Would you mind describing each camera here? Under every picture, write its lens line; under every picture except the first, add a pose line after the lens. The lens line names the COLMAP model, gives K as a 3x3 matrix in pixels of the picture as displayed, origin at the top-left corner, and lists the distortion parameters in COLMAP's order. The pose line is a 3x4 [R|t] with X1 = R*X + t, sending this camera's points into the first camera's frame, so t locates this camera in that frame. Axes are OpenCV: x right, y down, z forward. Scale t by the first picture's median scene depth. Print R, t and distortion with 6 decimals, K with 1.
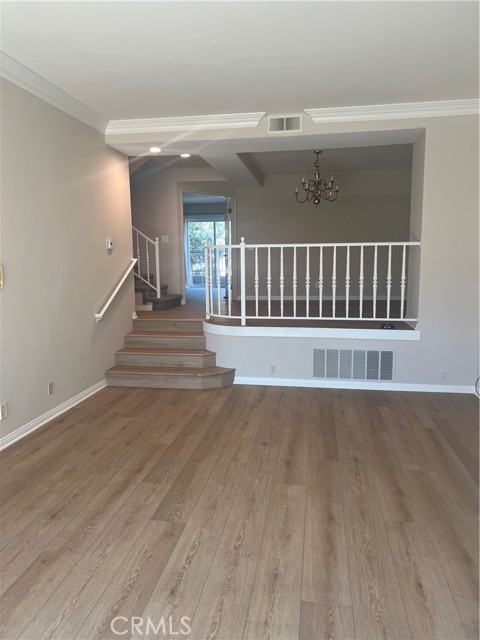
lens RADIAL K [[482.1, 0, 236.3], [0, 482.1, 319.2], [0, 0, 1]] dist [0.031269, -0.023598]
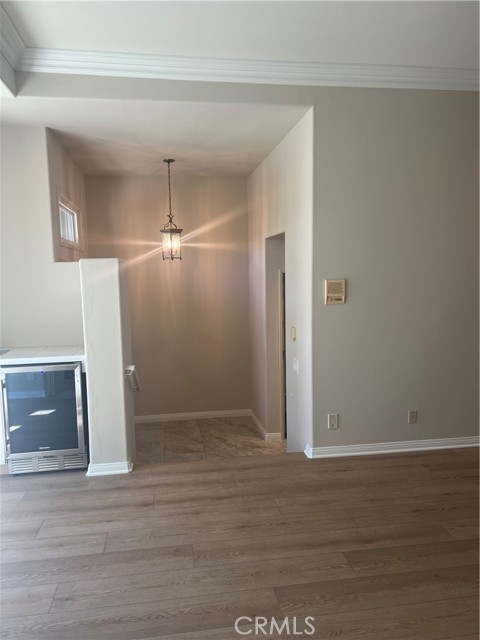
lens RADIAL K [[482.1, 0, 236.9], [0, 482.1, 321.1], [0, 0, 1]] dist [0.031269, -0.023598]
pose [[0.314223, 0.098230, -0.944254, 0.516613], [-0.105952, 0.992047, 0.067944, -0.089779], [0.943418, 0.078696, 0.322132, 0.589988]]
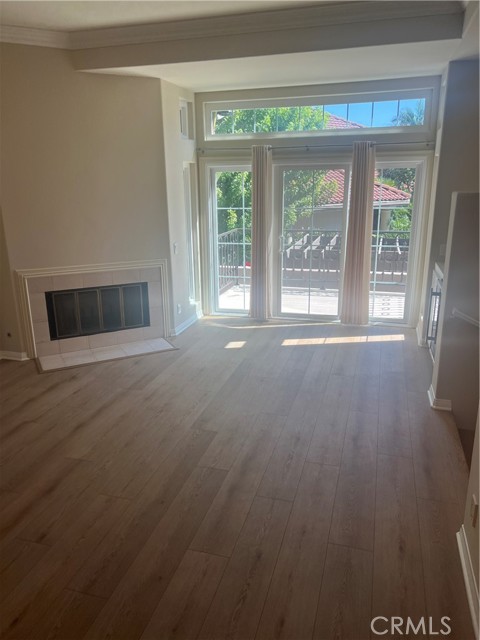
lens RADIAL K [[482.1, 0, 239.9], [0, 482.1, 321.9], [0, 0, 1]] dist [0.031269, -0.023598]
pose [[-0.992771, -0.013505, 0.119265, -0.352468], [0.035851, 0.914926, 0.402027, -0.320229], [-0.114547, 0.403397, -0.907827, 1.871289]]
